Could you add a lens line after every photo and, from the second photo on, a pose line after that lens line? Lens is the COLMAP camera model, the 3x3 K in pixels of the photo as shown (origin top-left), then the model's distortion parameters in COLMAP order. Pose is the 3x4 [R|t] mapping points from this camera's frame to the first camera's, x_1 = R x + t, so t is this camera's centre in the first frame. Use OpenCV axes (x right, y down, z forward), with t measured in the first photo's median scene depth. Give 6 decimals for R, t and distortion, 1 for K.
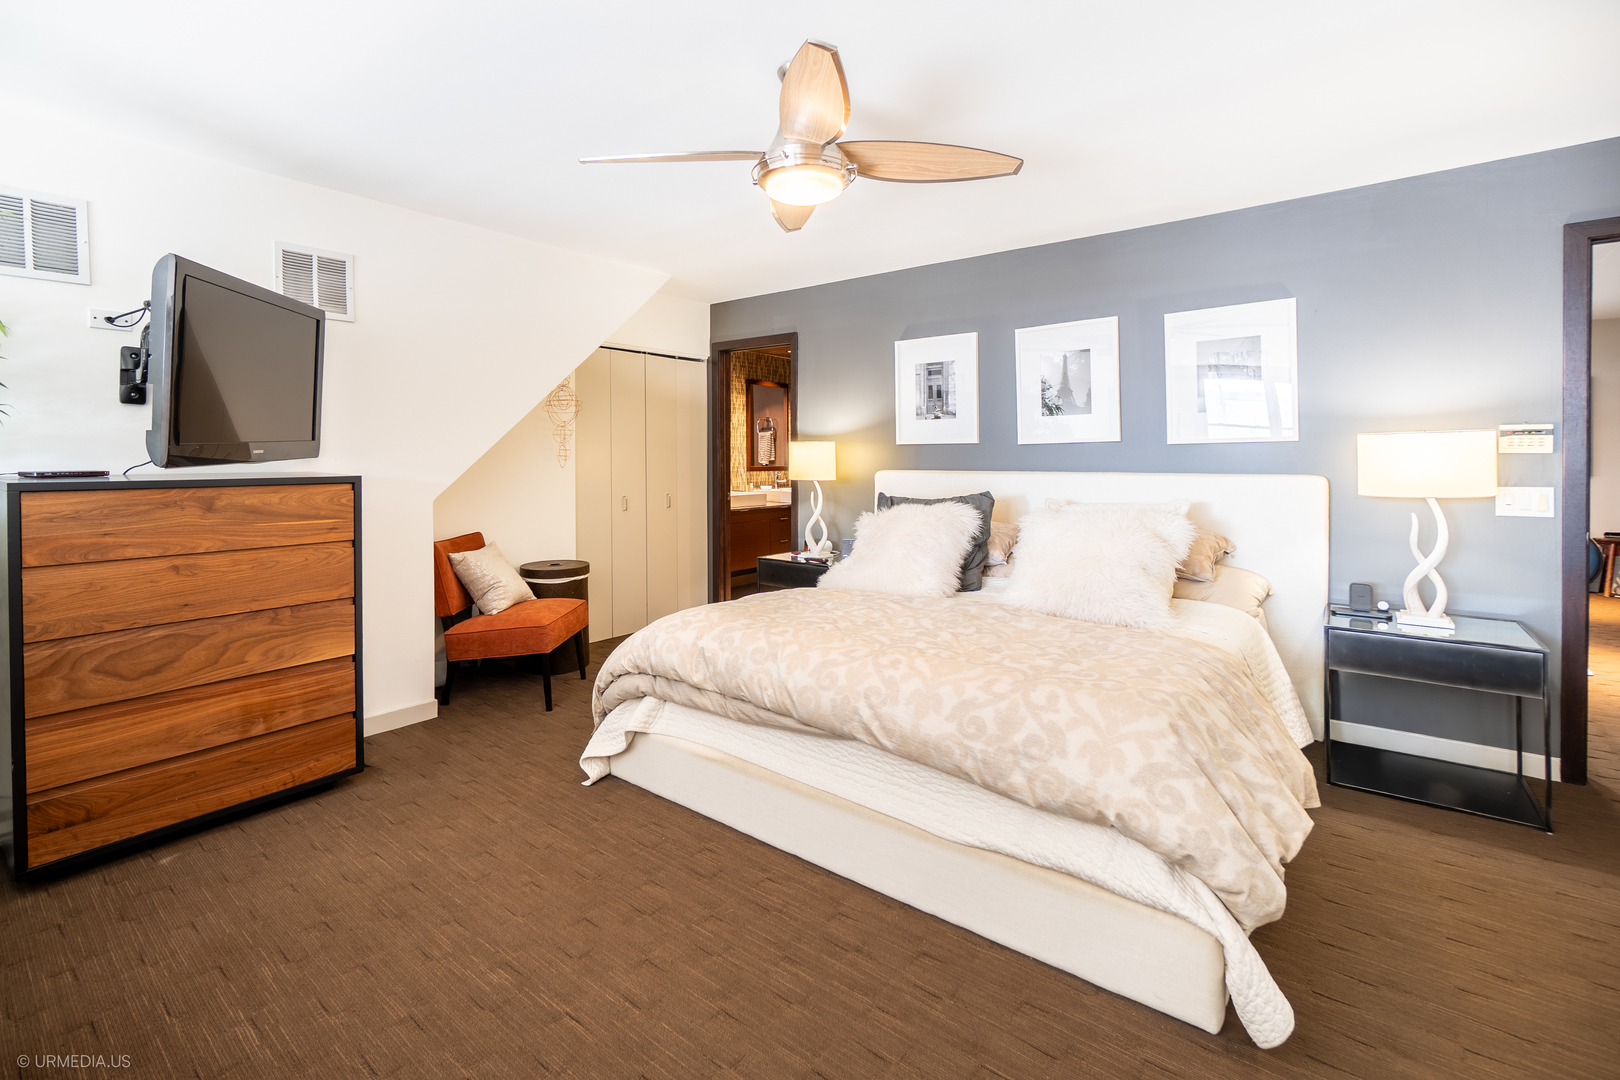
lens RADIAL K [[723.8, 0, 794.0], [0, 723.8, 462.6], [0, 0, 1]] dist [0.001260, -0.000463]
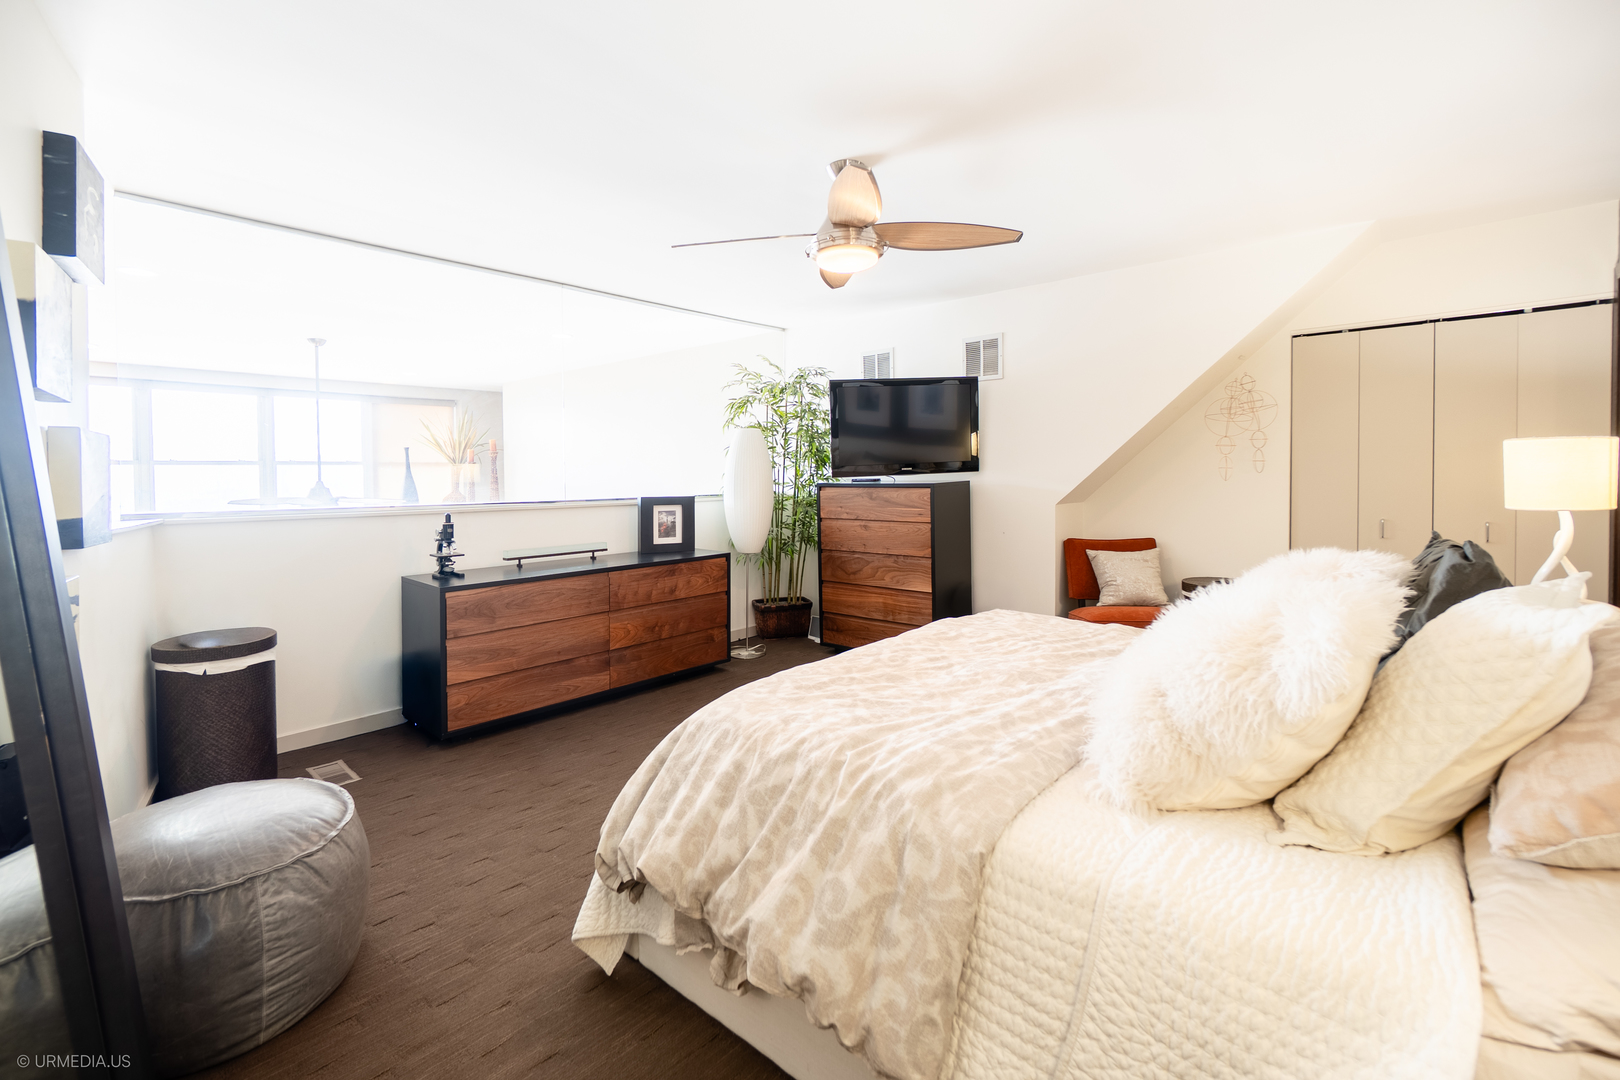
lens RADIAL K [[723.8, 0, 791.6], [0, 723.8, 480.6], [0, 0, 1]] dist [0.001260, -0.000463]
pose [[-0.058660, 0.009507, -0.998233, 1.123046], [0.000029, 0.999955, 0.009522, -0.003041], [0.998278, 0.000530, -0.058657, 0.850676]]
